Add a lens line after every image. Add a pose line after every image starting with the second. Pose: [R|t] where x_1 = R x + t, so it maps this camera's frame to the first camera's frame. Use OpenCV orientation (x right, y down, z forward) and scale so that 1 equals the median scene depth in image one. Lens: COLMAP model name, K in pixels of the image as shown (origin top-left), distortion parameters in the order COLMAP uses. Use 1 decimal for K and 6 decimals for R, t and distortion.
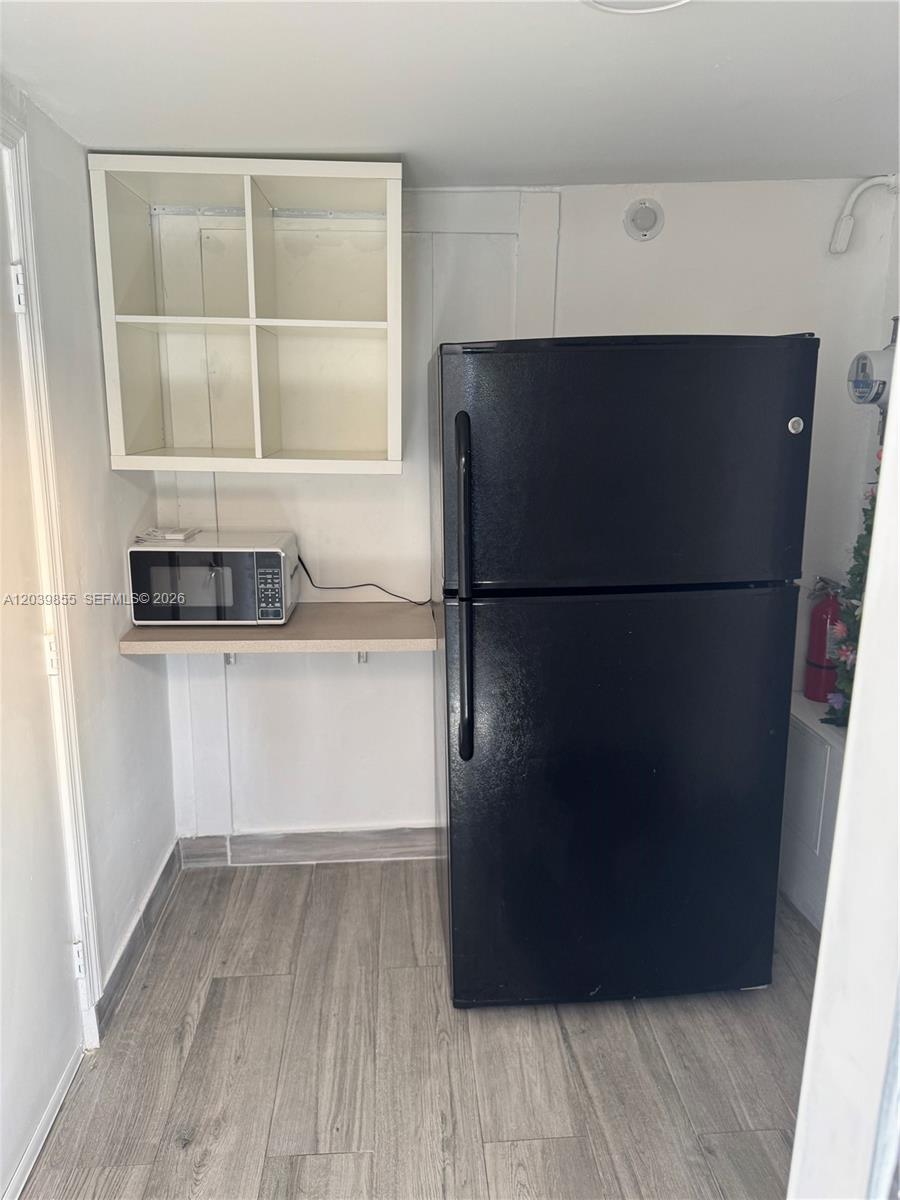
lens RADIAL K [[851.4, 0, 445.4], [0, 851.4, 599.0], [0, 0, 1]] dist [0.013421, -0.003788]
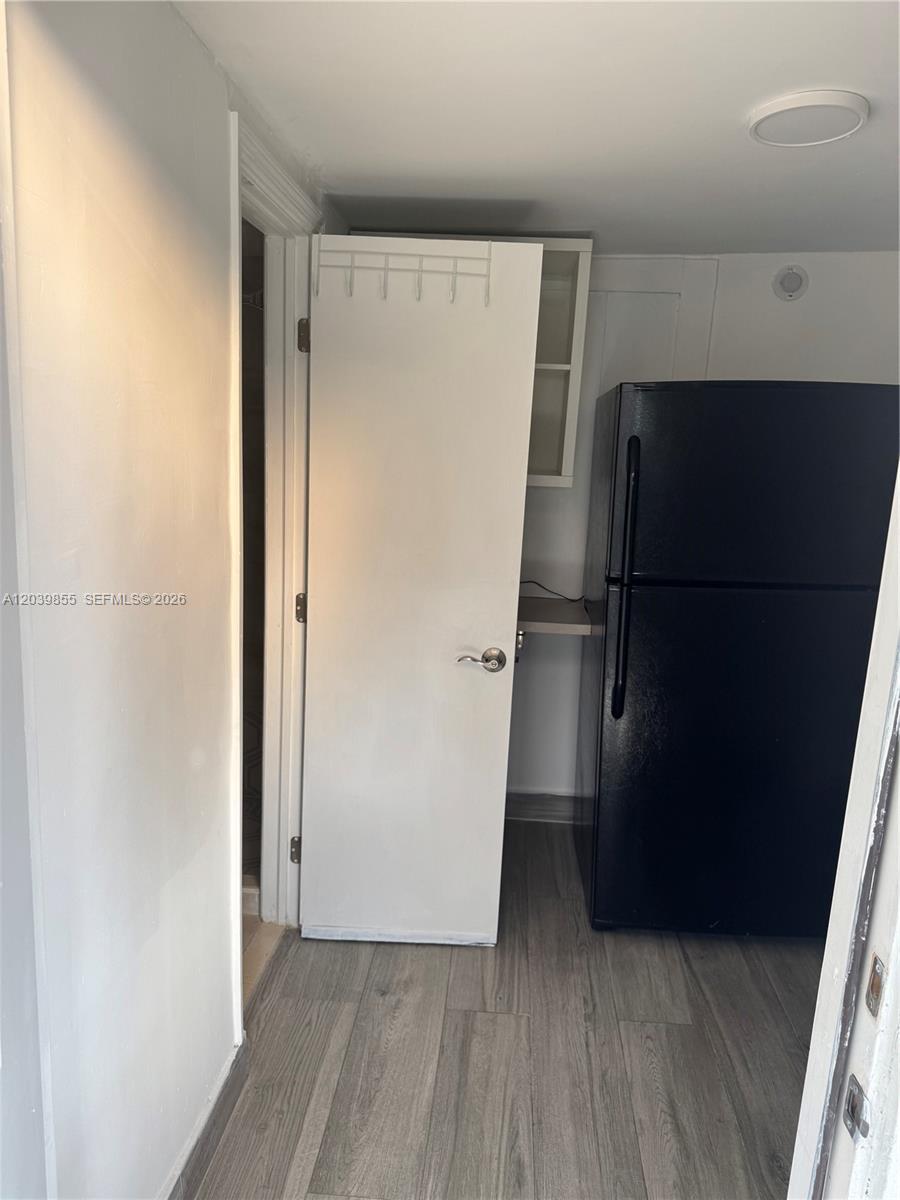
lens RADIAL K [[851.4, 0, 456.2], [0, 851.4, 597.6], [0, 0, 1]] dist [0.013421, -0.003788]
pose [[0.990750, 0.058986, -0.122211, -0.068347], [-0.063203, 0.997522, -0.030916, 0.071249], [0.120084, 0.038355, 0.992023, -0.264334]]
